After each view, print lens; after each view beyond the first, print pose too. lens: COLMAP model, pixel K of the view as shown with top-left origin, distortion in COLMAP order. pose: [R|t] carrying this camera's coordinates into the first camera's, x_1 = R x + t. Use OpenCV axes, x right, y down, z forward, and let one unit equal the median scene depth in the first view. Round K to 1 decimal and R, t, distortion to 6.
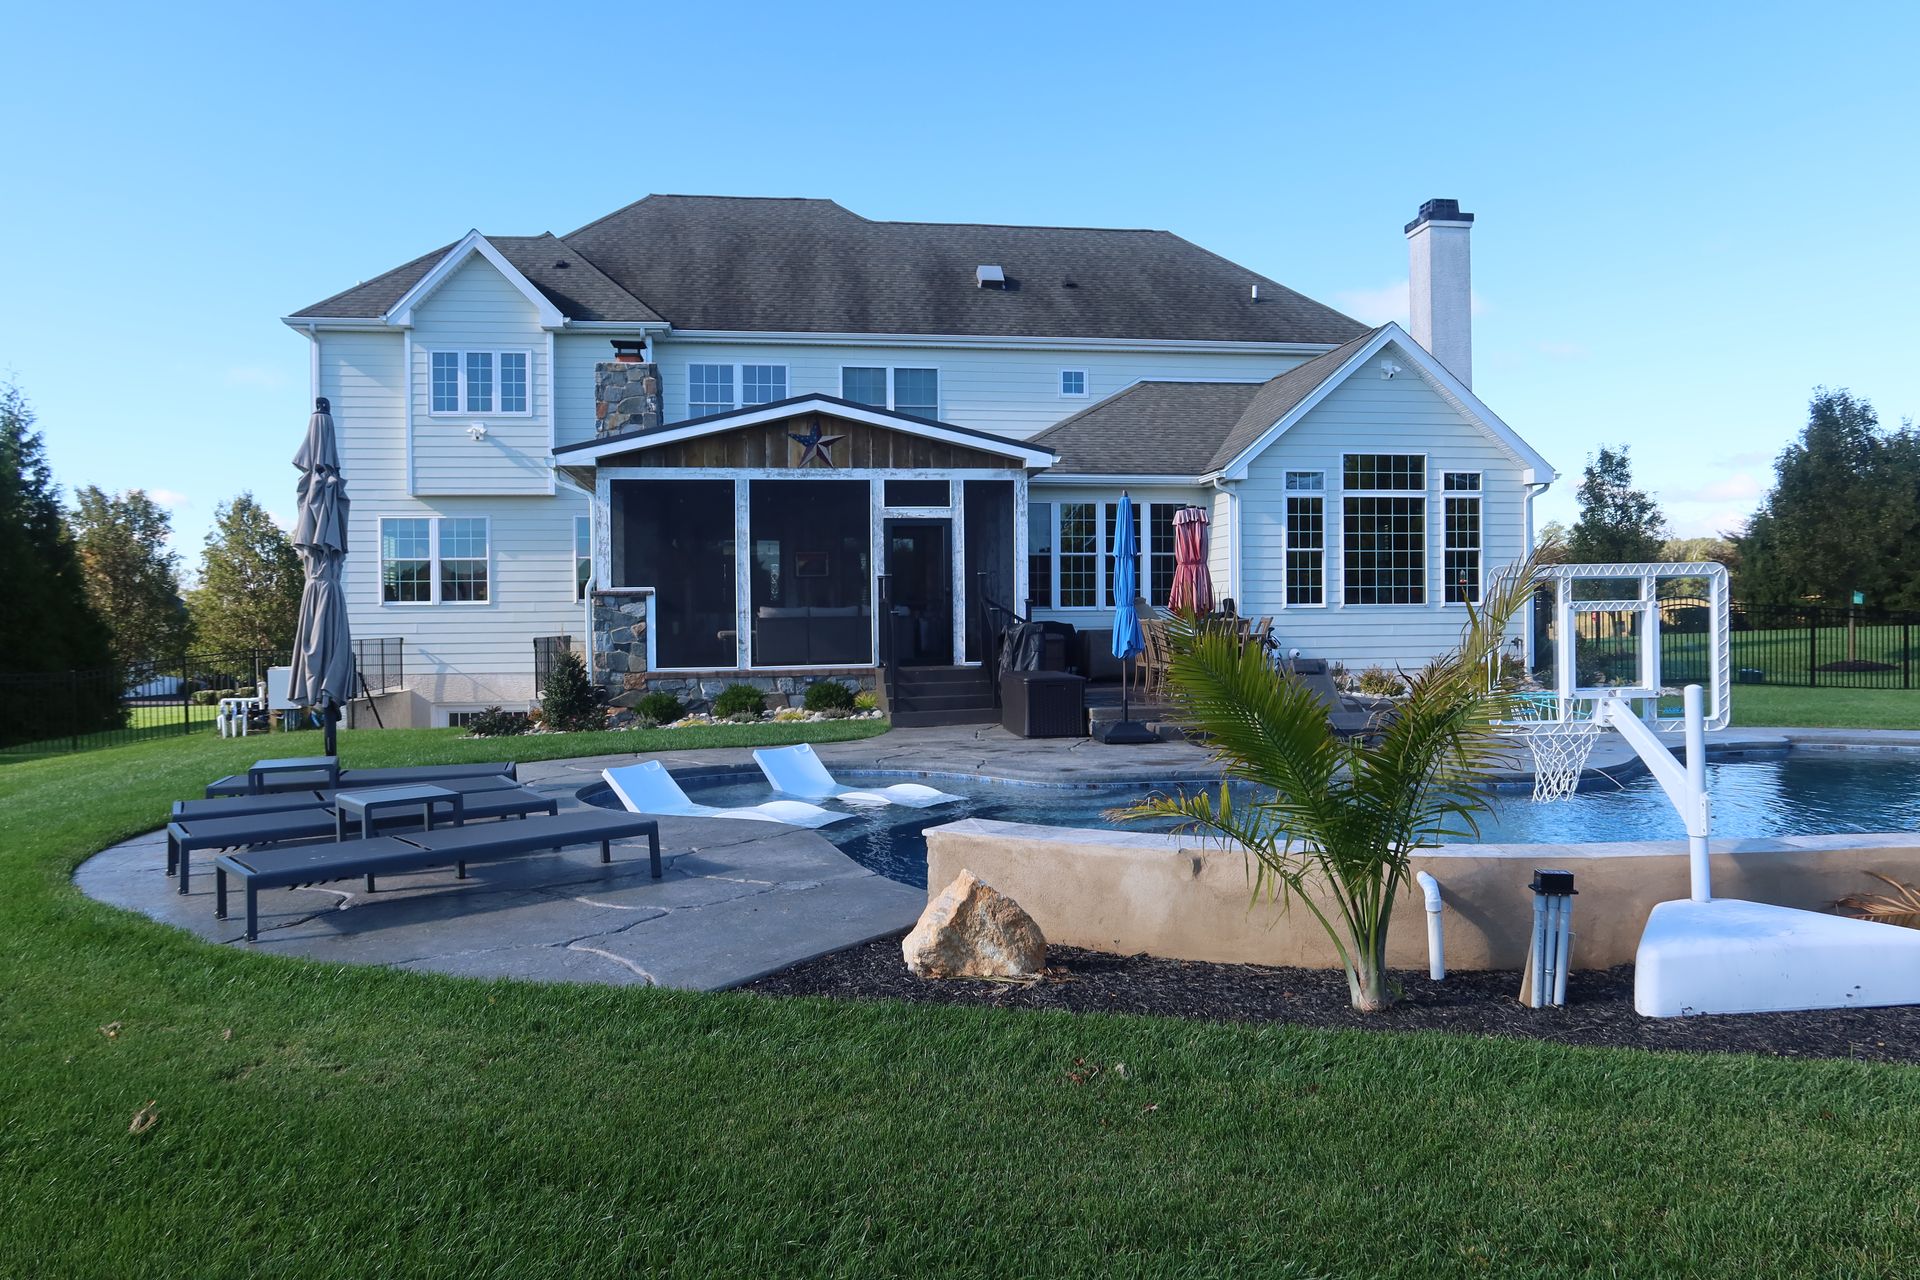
lens RADIAL K [[1332.5, 0, 956.5], [0, 1332.5, 639.4], [0, 0, 1]] dist [-0.031830, 0.016161]
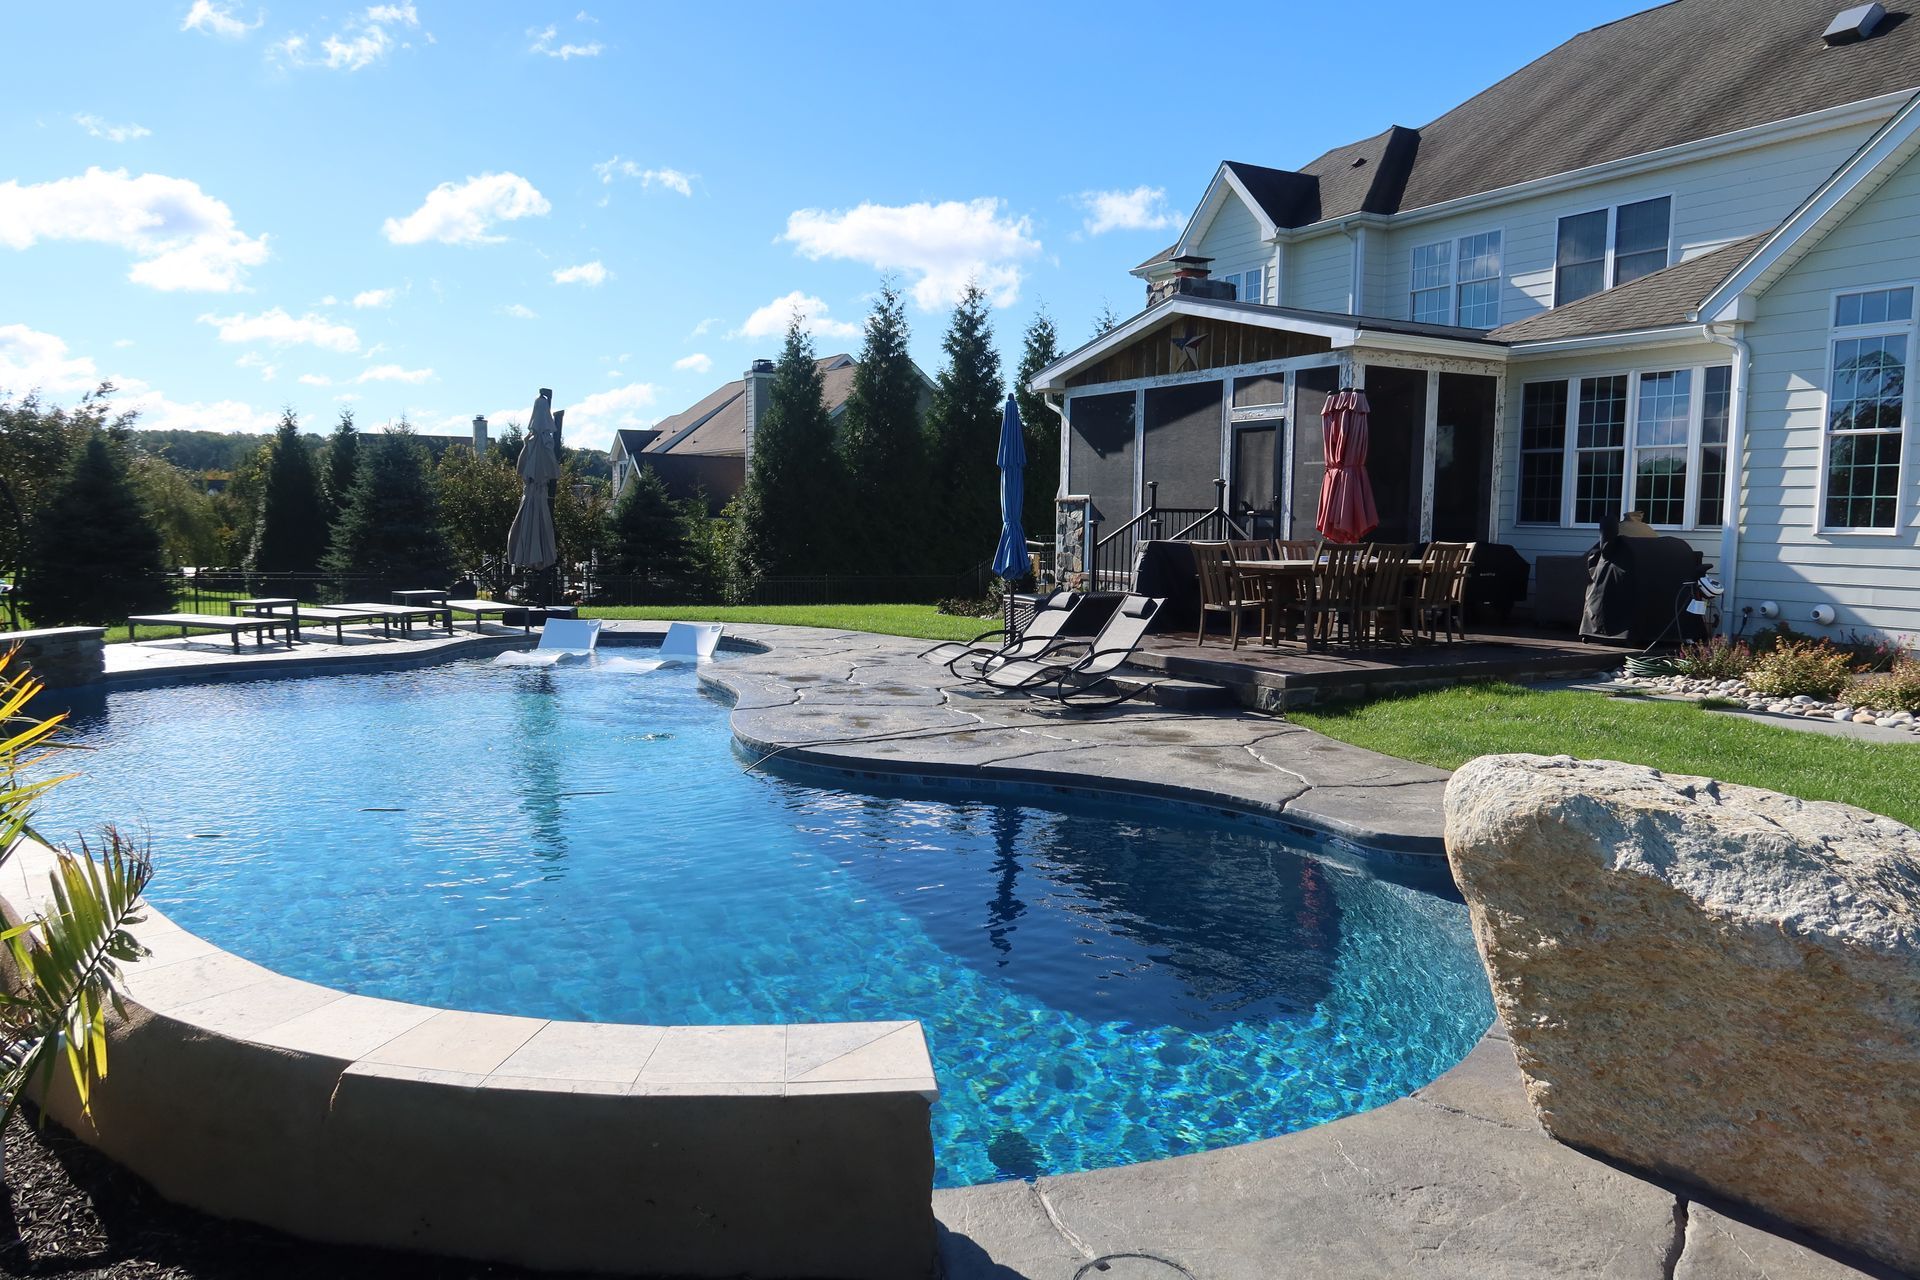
lens RADIAL K [[1332.5, 0, 946.5], [0, 1332.5, 637.2], [0, 0, 1]] dist [-0.031830, 0.016161]
pose [[0.347741, 0.102875, -0.931930, 0.657341], [-0.029906, 0.994674, 0.098642, -0.024111], [0.937114, -0.006432, 0.348965, 0.441025]]
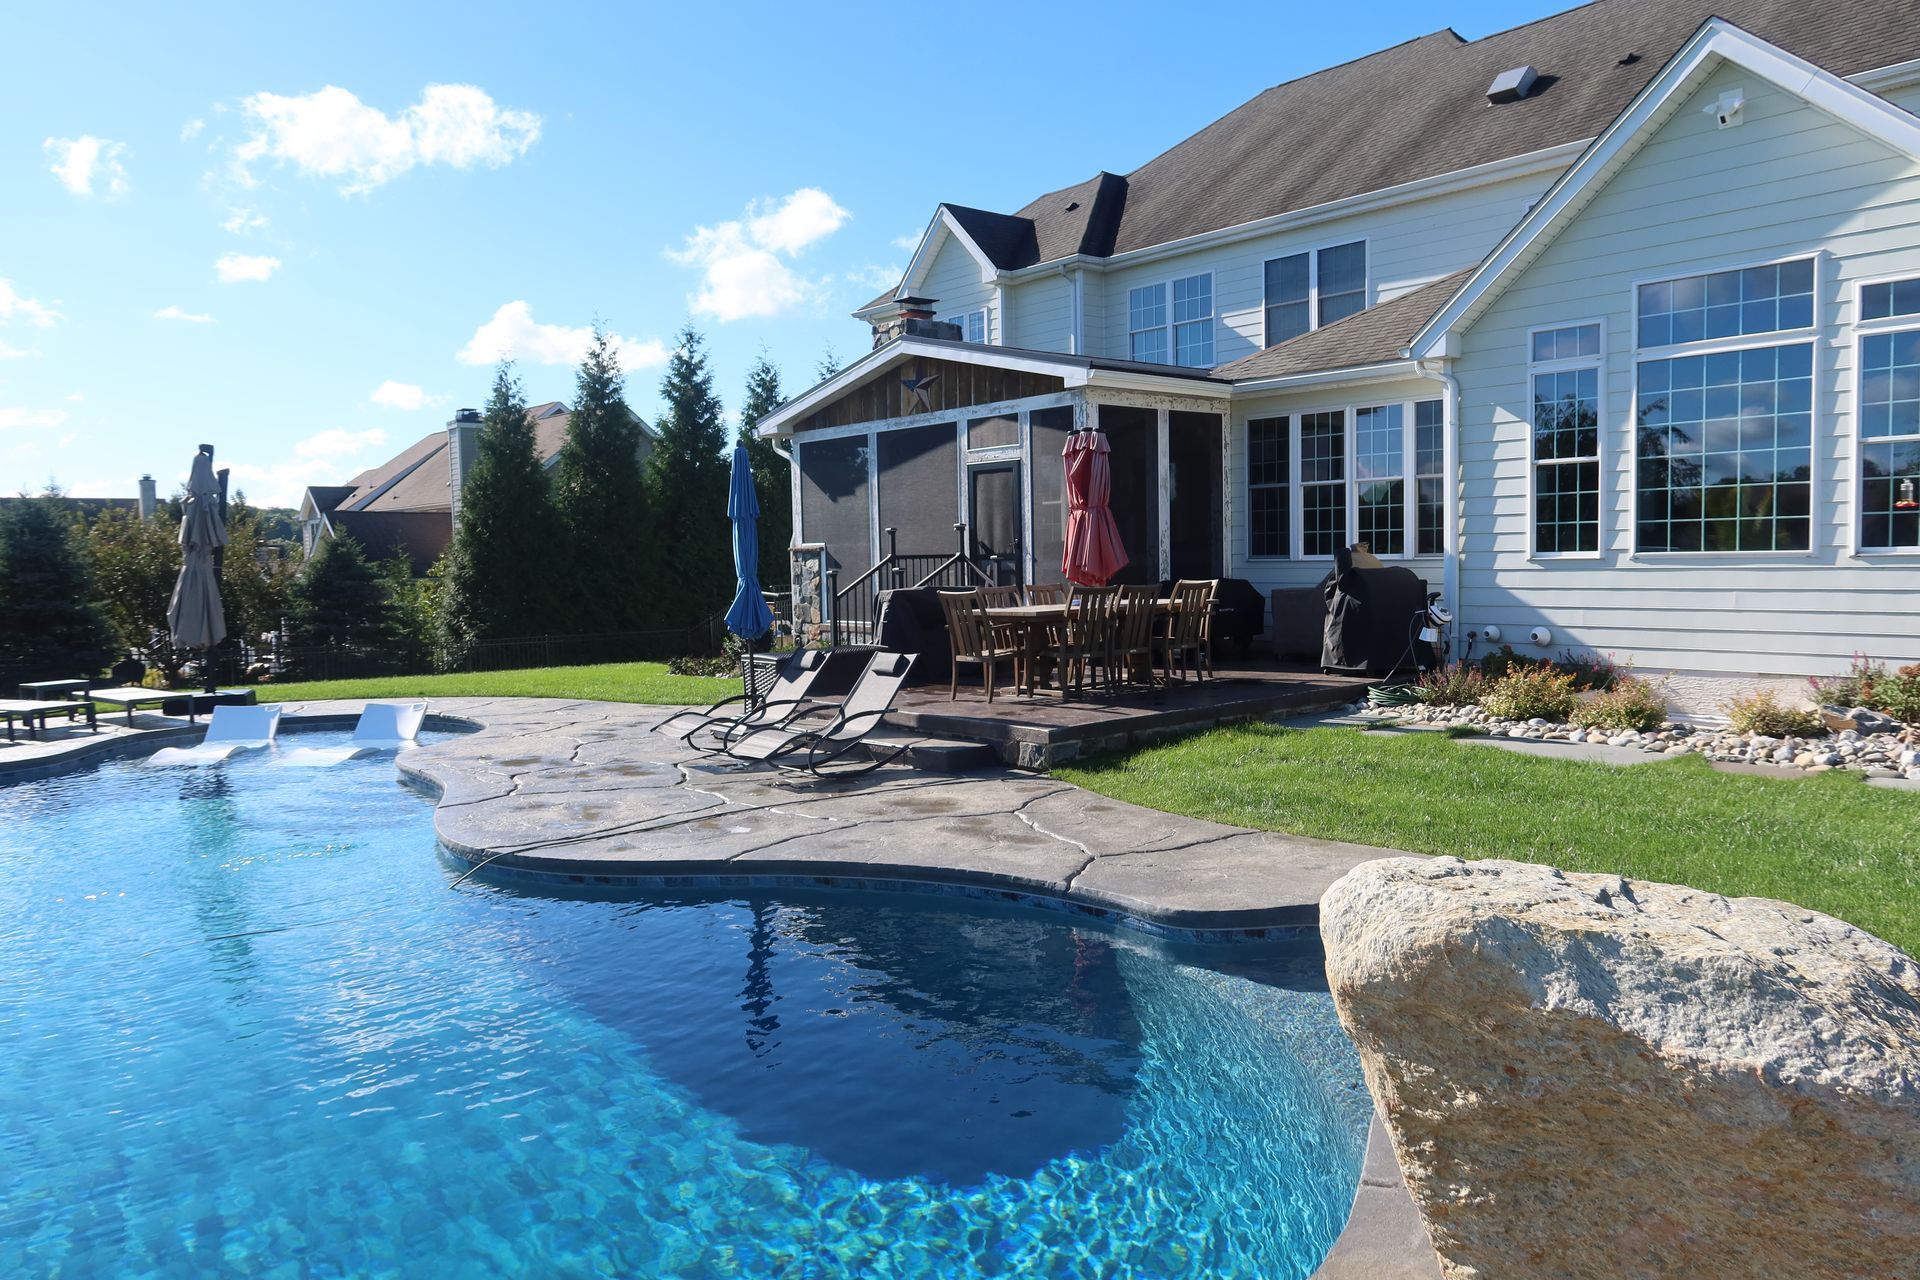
lens RADIAL K [[1332.5, 0, 951.3], [0, 1332.5, 637.7], [0, 0, 1]] dist [-0.031830, 0.016161]
pose [[0.532803, 0.051776, -0.844654, 0.619301], [0.004333, 0.997947, 0.063906, -0.027588], [0.846228, -0.037709, 0.531484, 0.453923]]
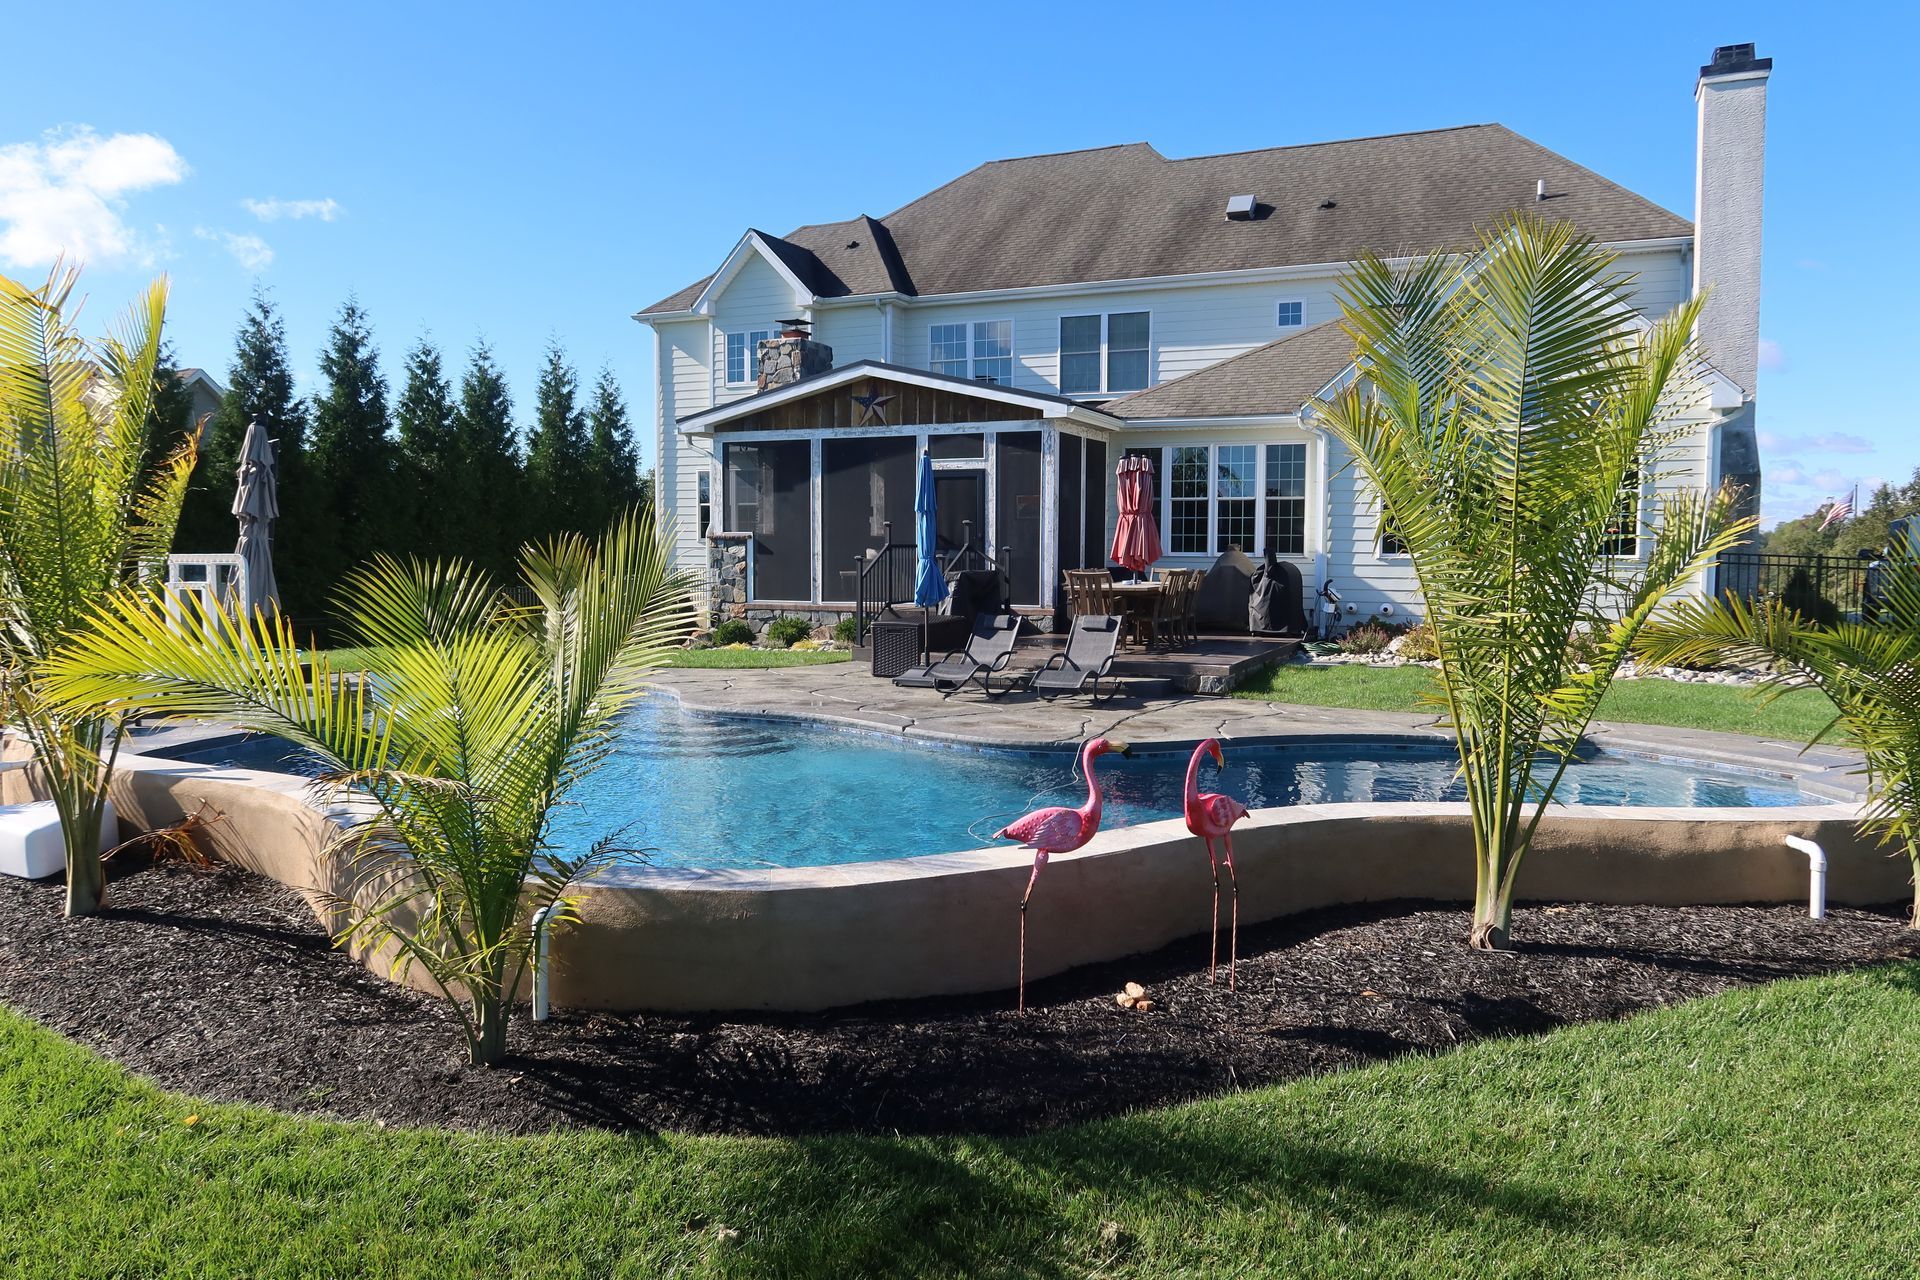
lens RADIAL K [[1332.5, 0, 950.5], [0, 1332.5, 637.5], [0, 0, 1]] dist [-0.031830, 0.016161]
pose [[0.840913, 0.050695, -0.538791, 0.492601], [-0.020629, 0.997882, 0.061695, -0.019469], [0.540777, -0.040766, 0.840177, 0.078376]]
